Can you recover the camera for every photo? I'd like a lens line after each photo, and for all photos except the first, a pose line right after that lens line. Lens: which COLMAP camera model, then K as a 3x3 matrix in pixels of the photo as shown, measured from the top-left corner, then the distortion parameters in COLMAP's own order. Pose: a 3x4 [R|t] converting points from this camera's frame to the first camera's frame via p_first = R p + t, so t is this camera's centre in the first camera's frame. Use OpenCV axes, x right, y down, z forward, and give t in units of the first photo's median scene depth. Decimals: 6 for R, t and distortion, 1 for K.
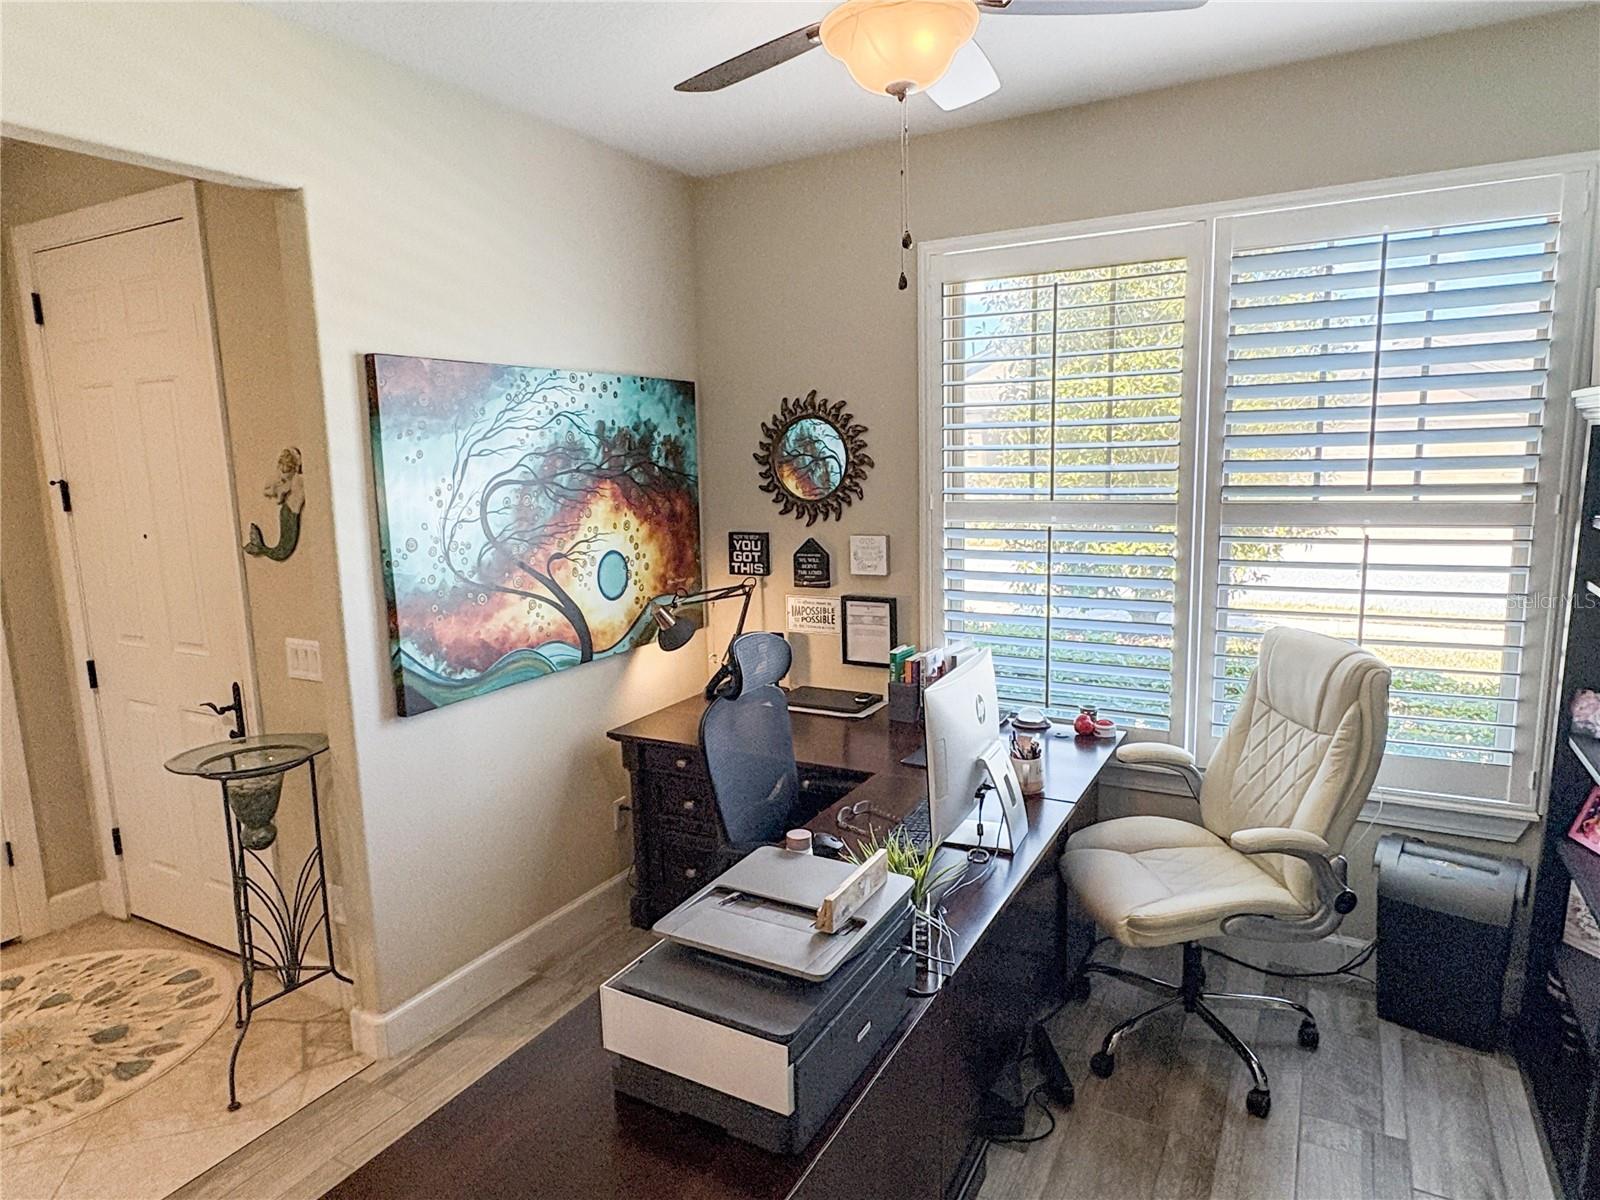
lens RADIAL K [[973.9, 0, 801.3], [0, 973.9, 601.5], [0, 0, 1]] dist [0.000928, -0.000222]
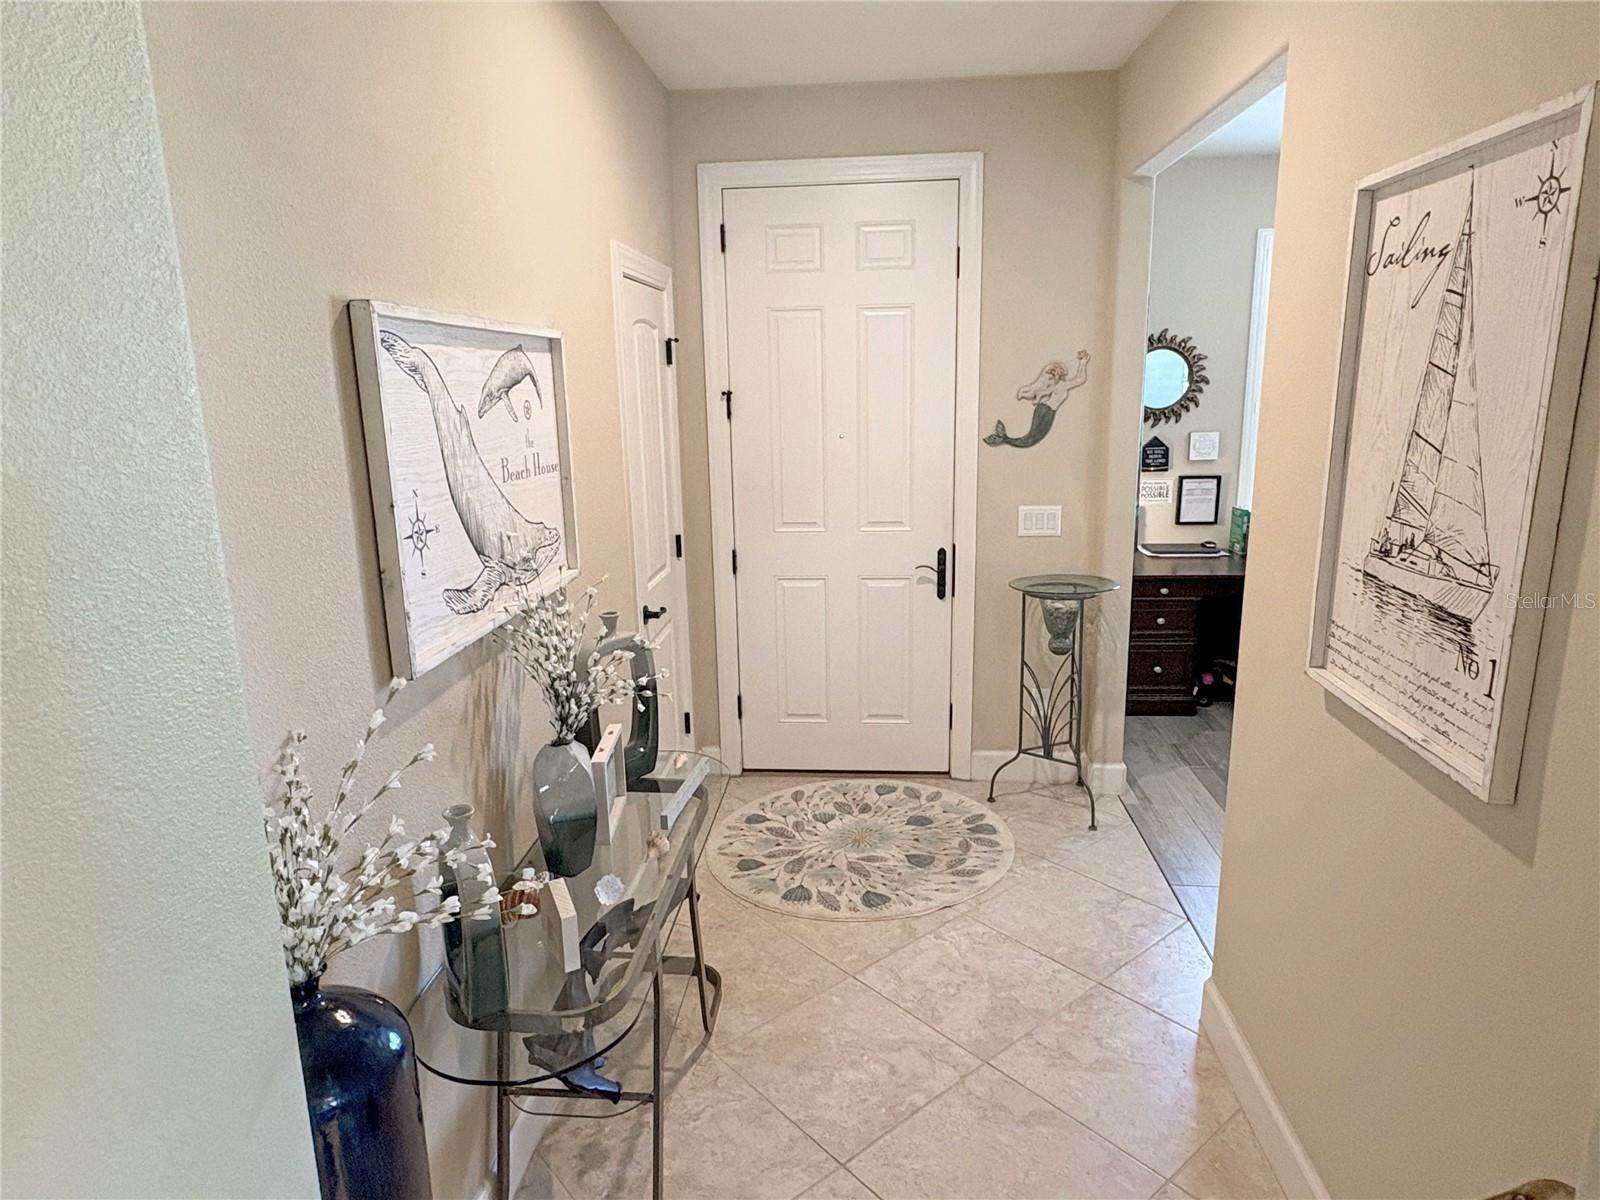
lens RADIAL K [[973.9, 0, 799.3], [0, 973.9, 598.3], [0, 0, 1]] dist [0.000928, -0.000222]
pose [[0.914277, -0.083868, 0.396313, -1.064285], [0.063733, 0.995930, 0.063729, 0.046760], [-0.400045, -0.033008, 0.915901, -0.085281]]
